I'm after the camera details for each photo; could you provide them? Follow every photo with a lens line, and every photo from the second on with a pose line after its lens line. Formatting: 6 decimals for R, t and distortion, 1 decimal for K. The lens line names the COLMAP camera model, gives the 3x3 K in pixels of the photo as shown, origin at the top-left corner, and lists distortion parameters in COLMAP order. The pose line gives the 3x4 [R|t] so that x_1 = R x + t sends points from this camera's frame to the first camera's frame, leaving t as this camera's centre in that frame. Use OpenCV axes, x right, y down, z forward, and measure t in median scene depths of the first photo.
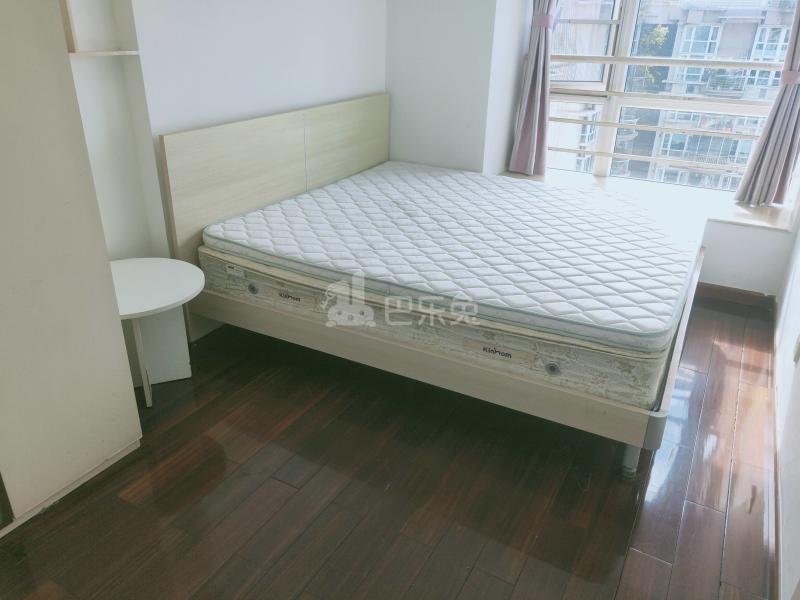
lens RADIAL K [[607.0, 0, 398.7], [0, 607.0, 299.7], [0, 0, 1]] dist [0.041050, -0.005584]
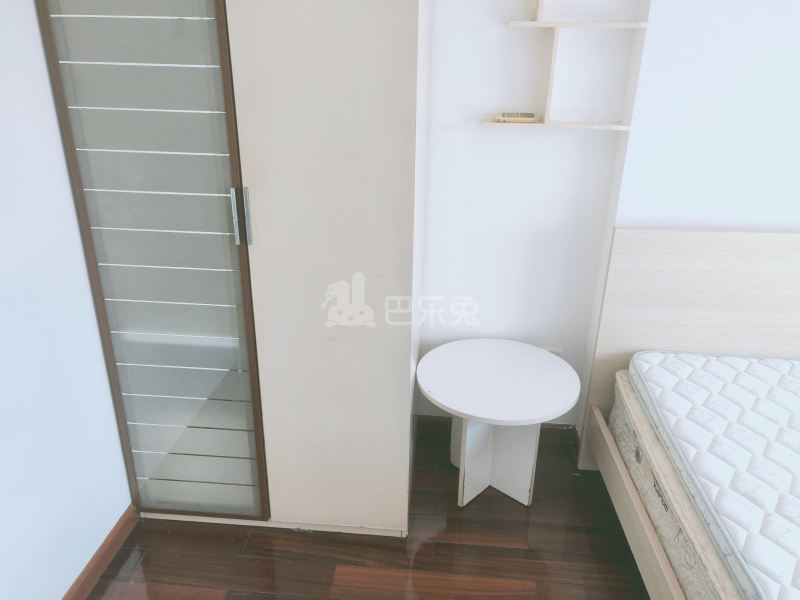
lens RADIAL K [[607.0, 0, 398.7], [0, 607.0, 299.7], [0, 0, 1]] dist [0.041050, -0.005584]
pose [[0.413235, 0.331629, -0.848092, 0.204258], [-0.391747, 0.905485, 0.163191, -0.202385], [0.822053, 0.264801, 0.504093, 0.388838]]
